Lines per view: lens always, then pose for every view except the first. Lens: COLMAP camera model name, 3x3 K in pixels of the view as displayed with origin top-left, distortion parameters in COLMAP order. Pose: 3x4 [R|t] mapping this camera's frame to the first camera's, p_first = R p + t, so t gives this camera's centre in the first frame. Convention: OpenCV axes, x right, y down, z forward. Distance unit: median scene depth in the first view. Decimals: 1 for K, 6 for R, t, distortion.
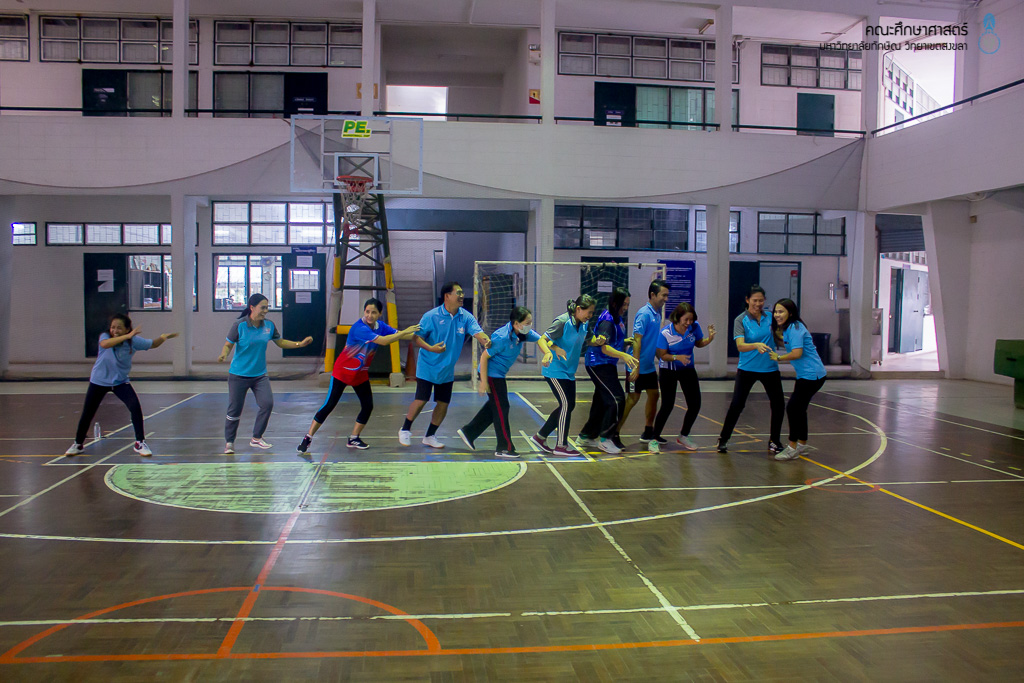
lens RADIAL K [[855.7, 0, 515.3], [0, 855.7, 353.8], [0, 0, 1]] dist [-0.162140, 0.150345]
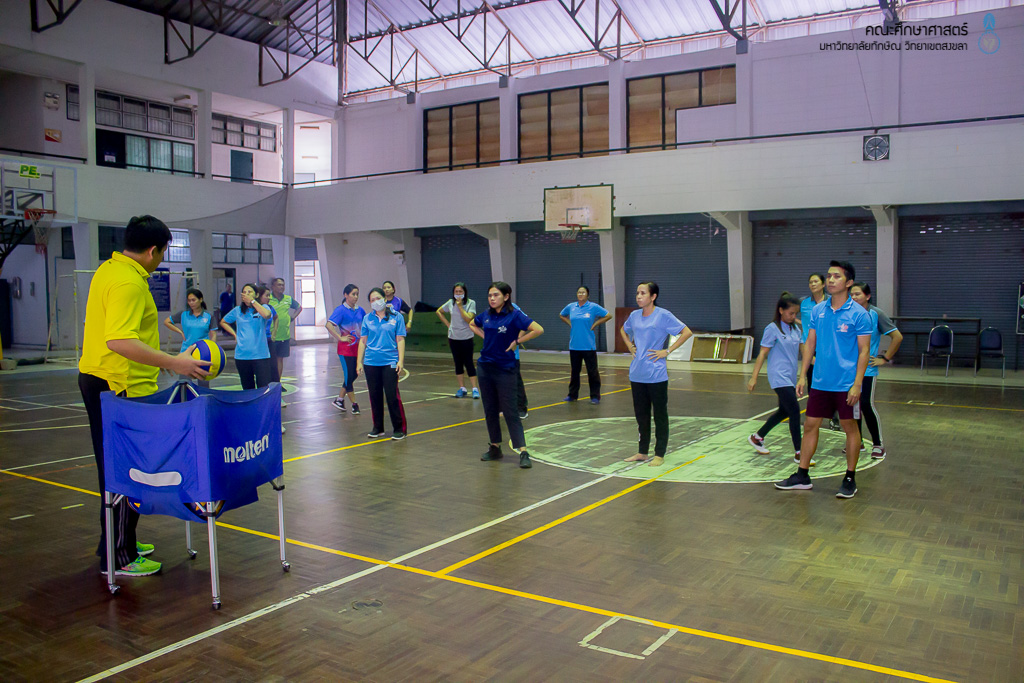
lens RADIAL K [[855.7, 0, 515.3], [0, 855.7, 353.8], [0, 0, 1]] dist [-0.162140, 0.150345]
pose [[0.637155, -0.065696, 0.767931, -0.495598], [0.063383, 0.997452, 0.032742, 0.019989], [-0.768125, 0.027812, 0.639696, -0.291933]]
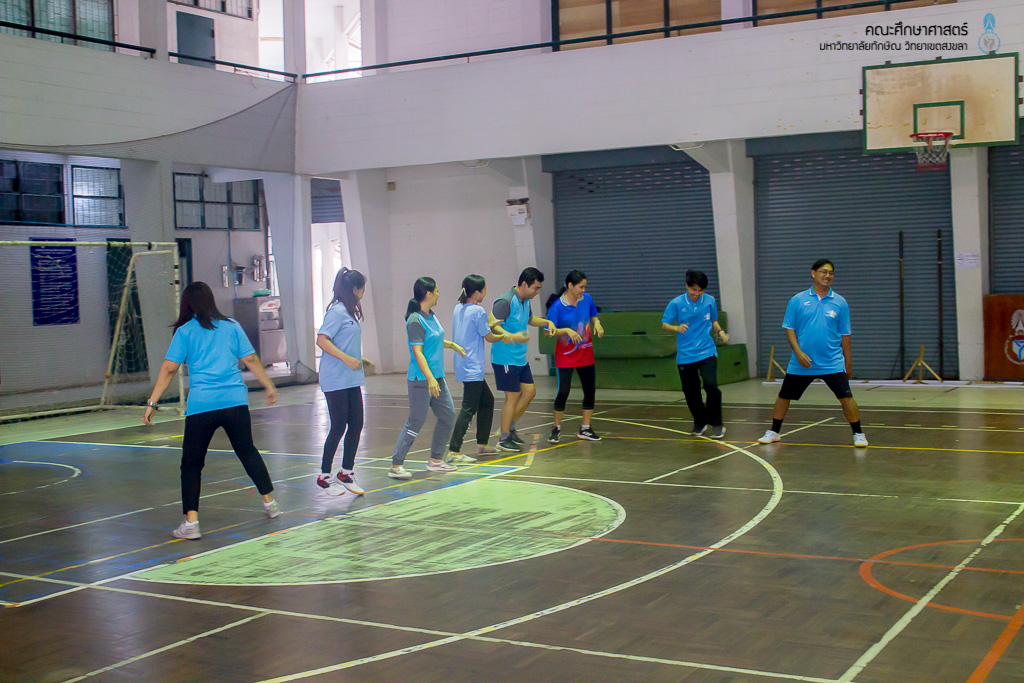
lens RADIAL K [[1341.0, 0, 509.1], [0, 1341.0, 342.2], [0, 0, 1]] dist [-0.031327, 0.017322]
pose [[0.601205, -0.065153, 0.796435, -0.475917], [0.091917, 0.995694, 0.012068, -0.006417], [-0.793791, 0.065951, 0.604604, 0.065989]]
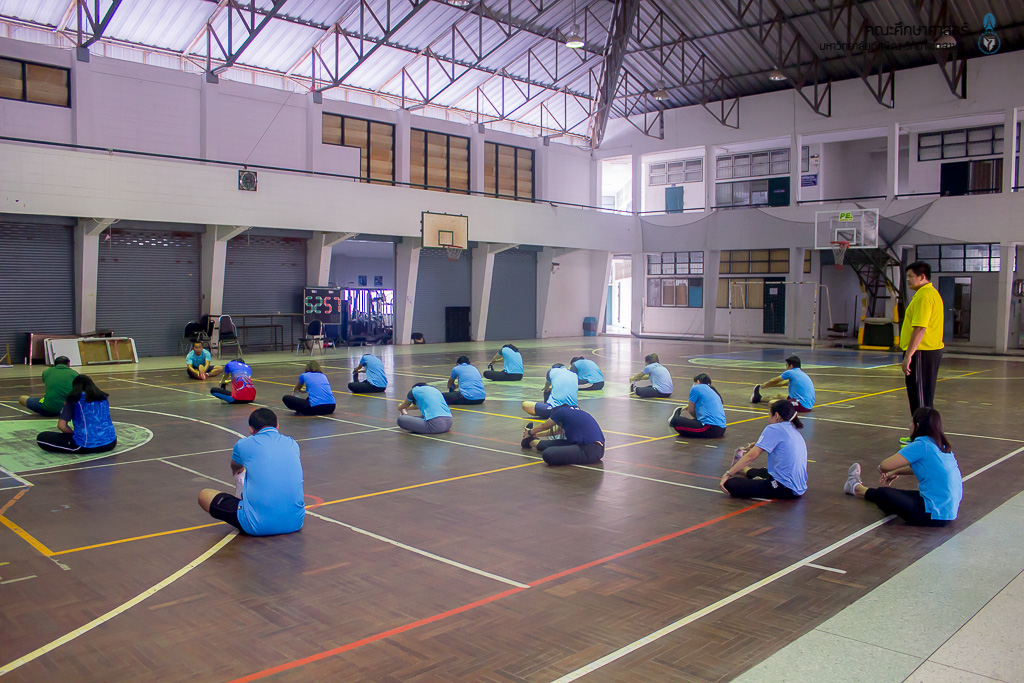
lens RADIAL K [[855.7, 0, 515.3], [0, 855.7, 353.8], [0, 0, 1]] dist [-0.162140, 0.150345]
pose [[-0.627335, -0.067252, 0.775840, -0.692682], [0.043860, 0.991631, 0.121422, -0.040764], [-0.777513, 0.110201, -0.619136, 0.476003]]
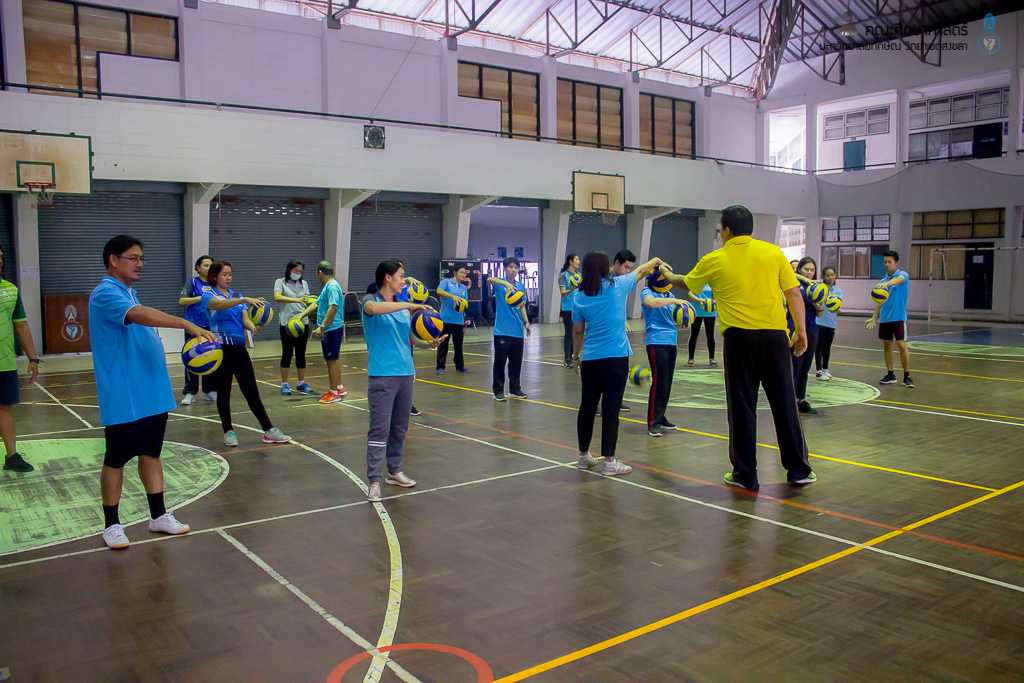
lens RADIAL K [[855.7, 0, 515.3], [0, 855.7, 353.8], [0, 0, 1]] dist [-0.162140, 0.150345]
pose [[-0.499903, -0.092679, 0.861108, -0.515142], [0.065071, 0.987429, 0.144051, -0.031142], [-0.863633, 0.128044, -0.487588, 0.395723]]
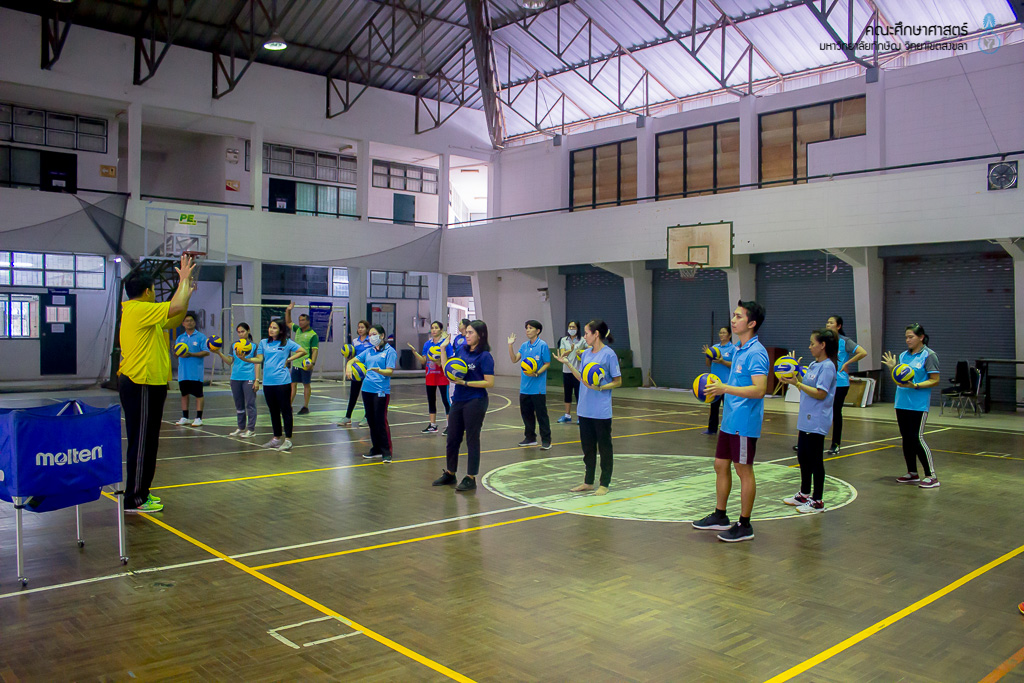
lens RADIAL K [[855.7, 0, 515.3], [0, 855.7, 353.8], [0, 0, 1]] dist [-0.162140, 0.150345]
pose [[0.814783, -0.019567, 0.579436, -0.409805], [0.040203, 0.998931, -0.022799, 0.027973], [-0.578371, 0.041872, 0.814699, -0.409729]]
